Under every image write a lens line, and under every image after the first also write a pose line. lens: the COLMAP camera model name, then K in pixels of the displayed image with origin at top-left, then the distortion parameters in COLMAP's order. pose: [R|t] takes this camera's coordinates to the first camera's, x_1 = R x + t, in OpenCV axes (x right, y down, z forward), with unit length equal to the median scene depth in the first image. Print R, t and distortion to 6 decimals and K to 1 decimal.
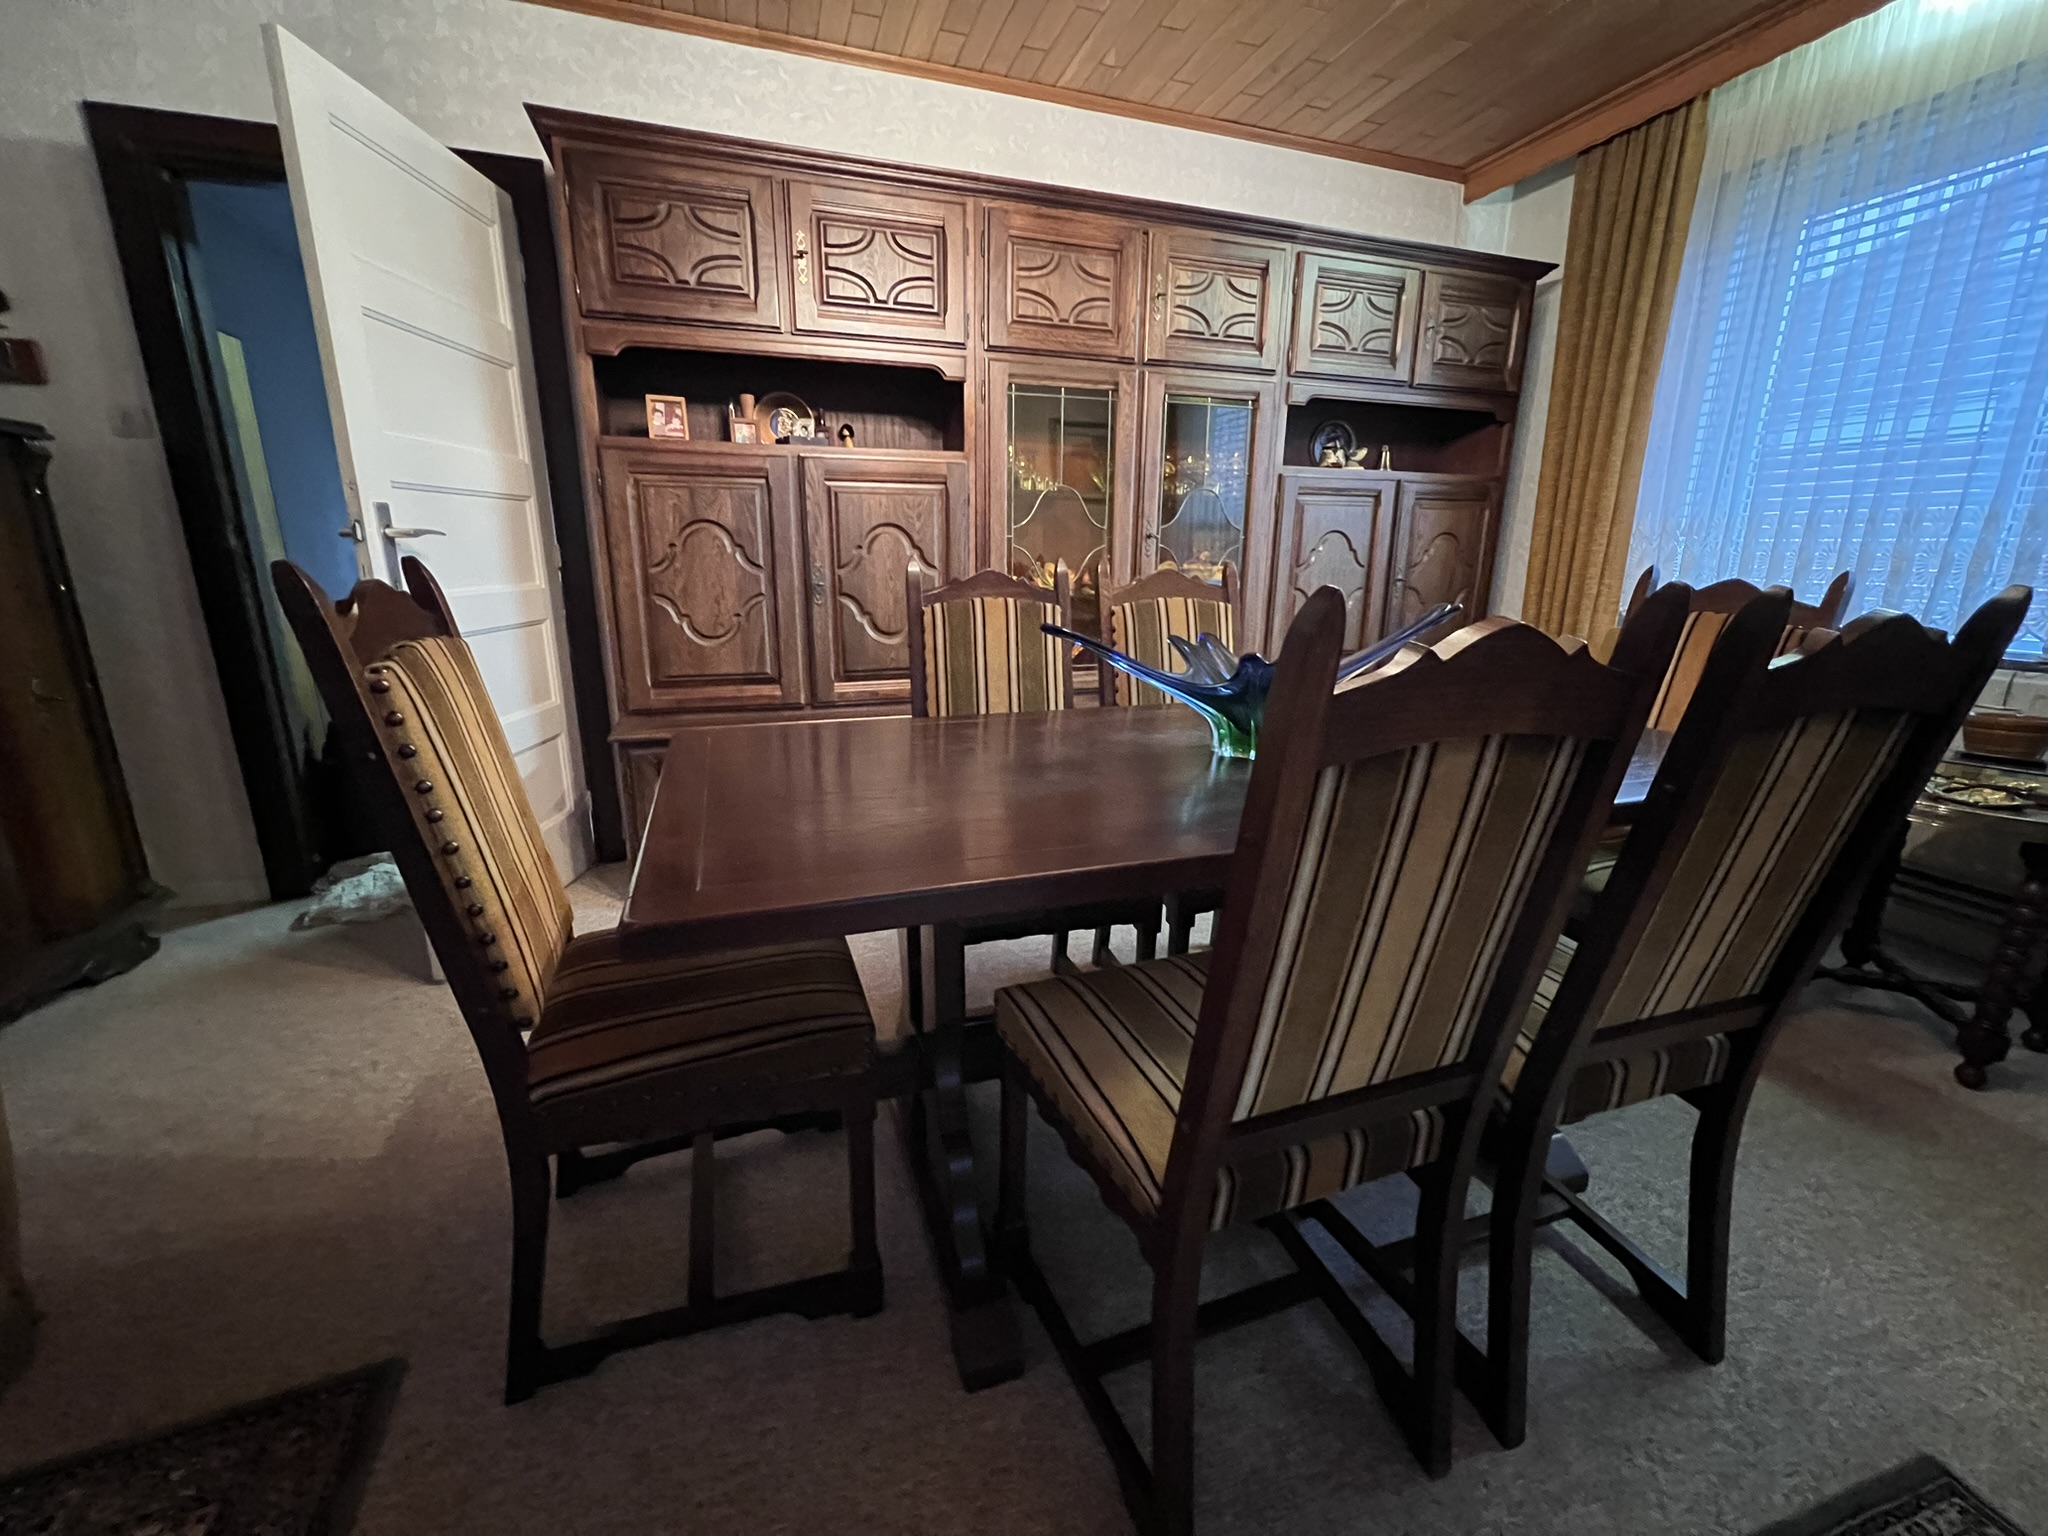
lens RADIAL K [[823.5, 0, 1010.9], [0, 823.5, 764.5], [0, 0, 1]] dist [-0.004881, 0.000294]
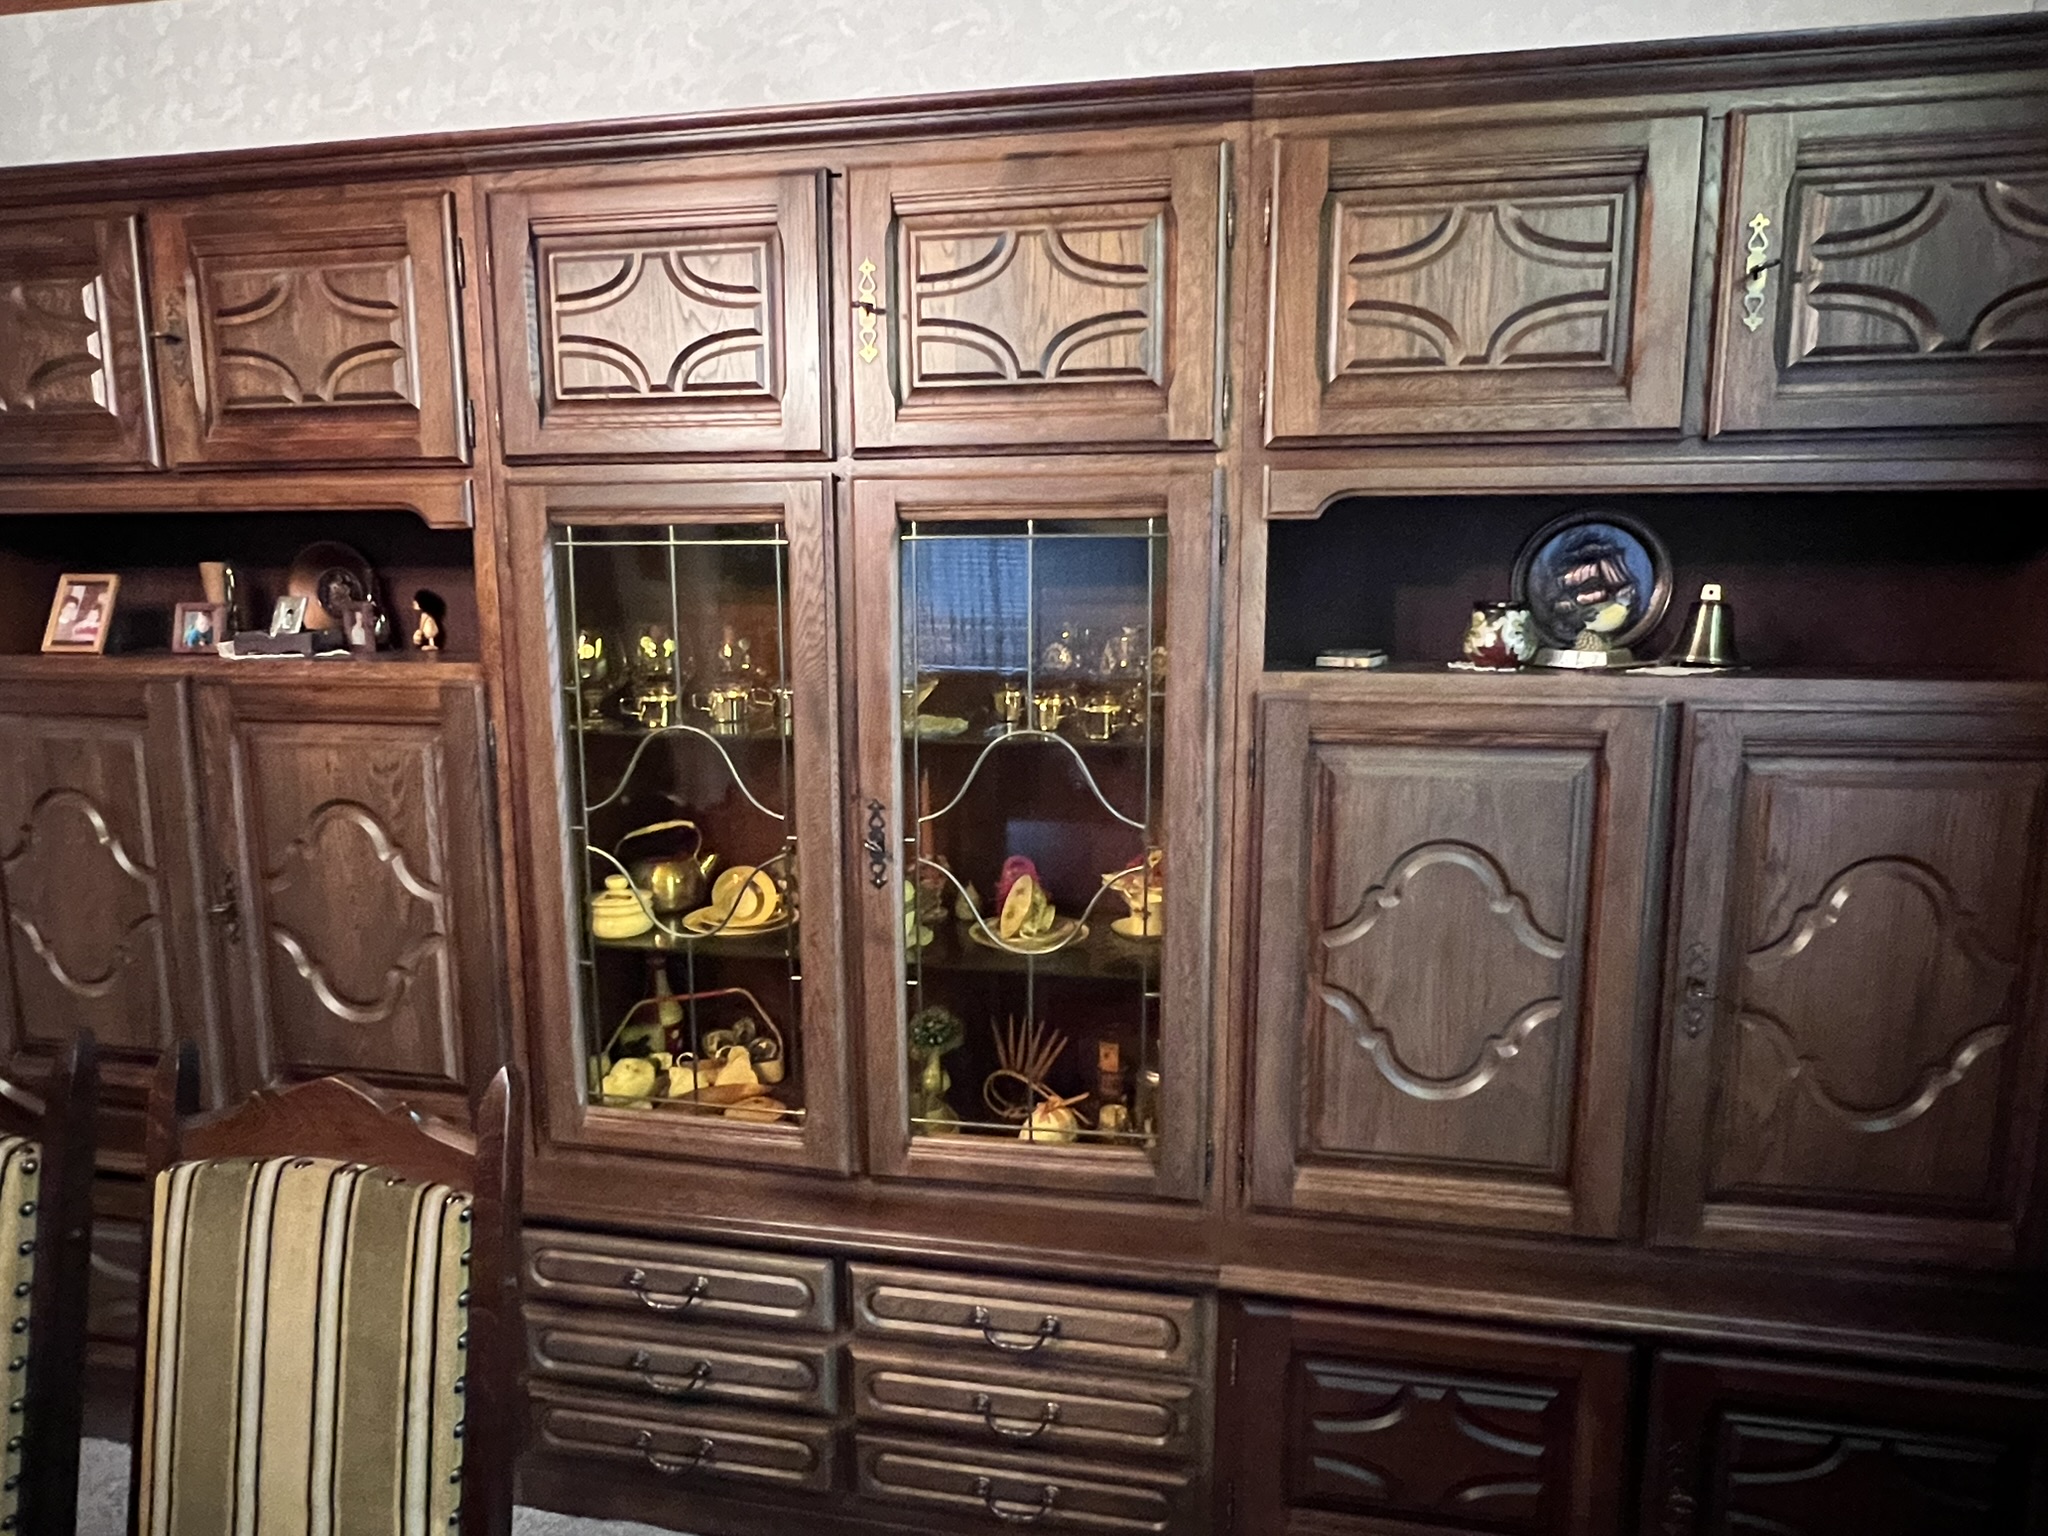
lens RADIAL K [[1290.8, 0, 1017.2], [0, 1290.8, 768.9], [0, 0, 1]] dist [-0.008380, 0.005617]
pose [[0.865116, 0.069997, -0.496664, 0.582120], [-0.118574, 0.990688, -0.066915, -0.291983], [0.487356, 0.116781, 0.865359, 0.478417]]
